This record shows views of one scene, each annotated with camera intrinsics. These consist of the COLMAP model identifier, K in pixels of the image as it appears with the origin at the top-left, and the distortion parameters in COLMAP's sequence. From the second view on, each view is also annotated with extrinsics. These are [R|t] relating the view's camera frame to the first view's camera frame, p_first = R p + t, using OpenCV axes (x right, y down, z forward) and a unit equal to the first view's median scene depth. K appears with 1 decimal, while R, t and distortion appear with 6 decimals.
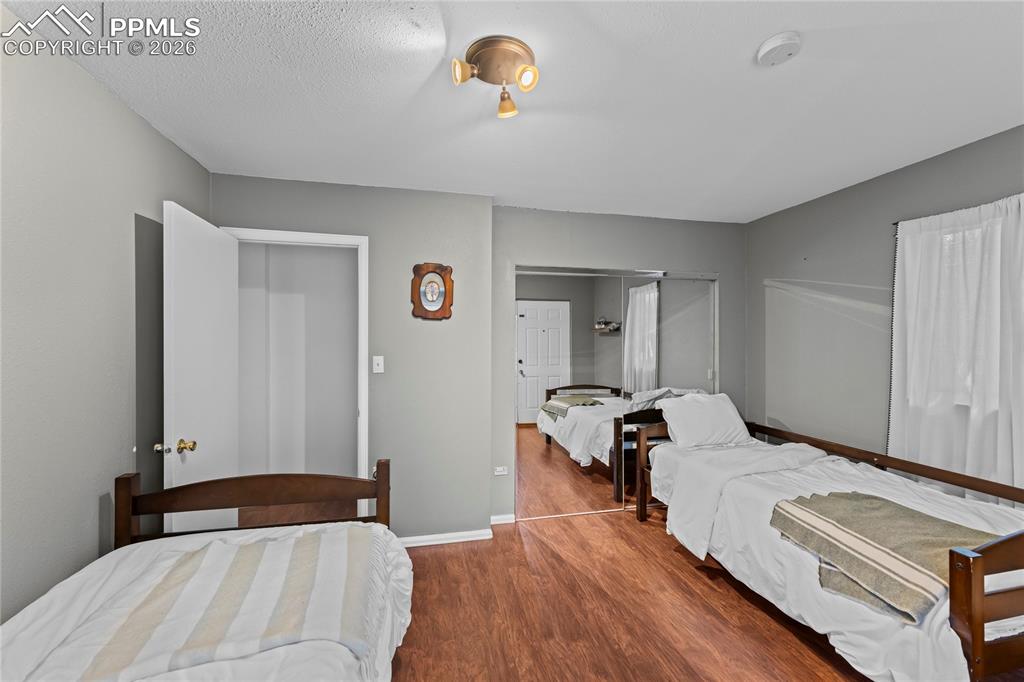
lens RADIAL K [[411.3, 0, 507.2], [0, 411.3, 342.8], [0, 0, 1]] dist [0.001315, 0.000548]
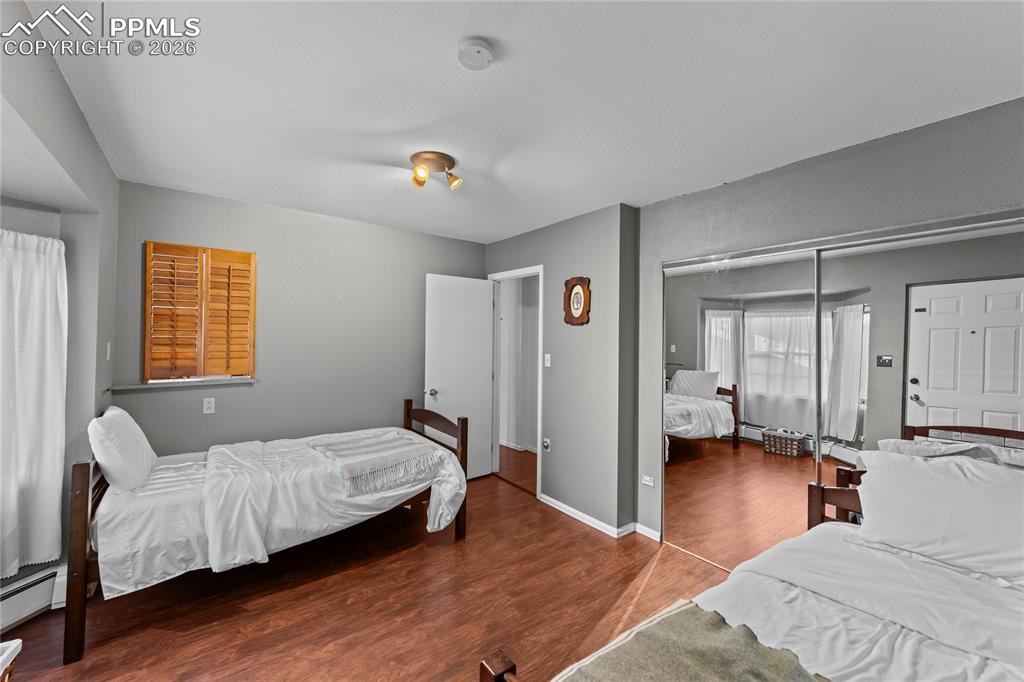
lens RADIAL K [[411.3, 0, 507.0], [0, 411.3, 335.1], [0, 0, 1]] dist [0.001315, 0.000548]
pose [[0.404717, -0.005460, -0.914426, 0.881814], [-0.021716, 0.999643, -0.015580, -0.004205], [0.914184, 0.026163, 0.404454, 0.371734]]
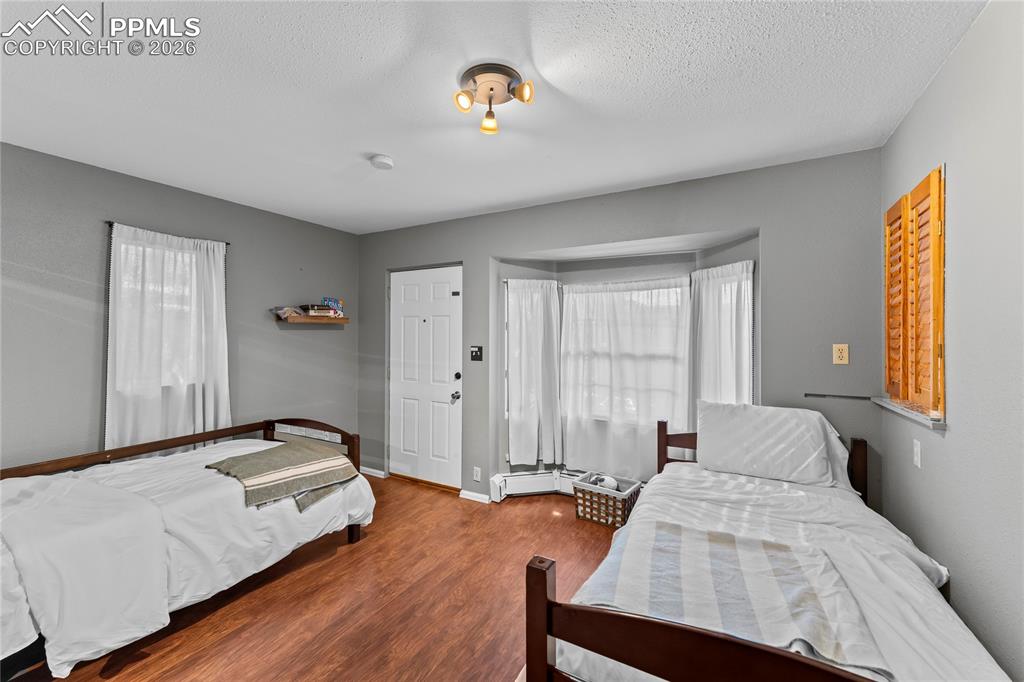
lens RADIAL K [[411.3, 0, 510.4], [0, 411.3, 338.5], [0, 0, 1]] dist [0.001315, 0.000548]
pose [[-0.748886, -0.008205, 0.662648, -0.458312], [0.004476, 0.999838, 0.017438, -0.012304], [-0.662684, 0.016025, -0.748728, 1.040069]]
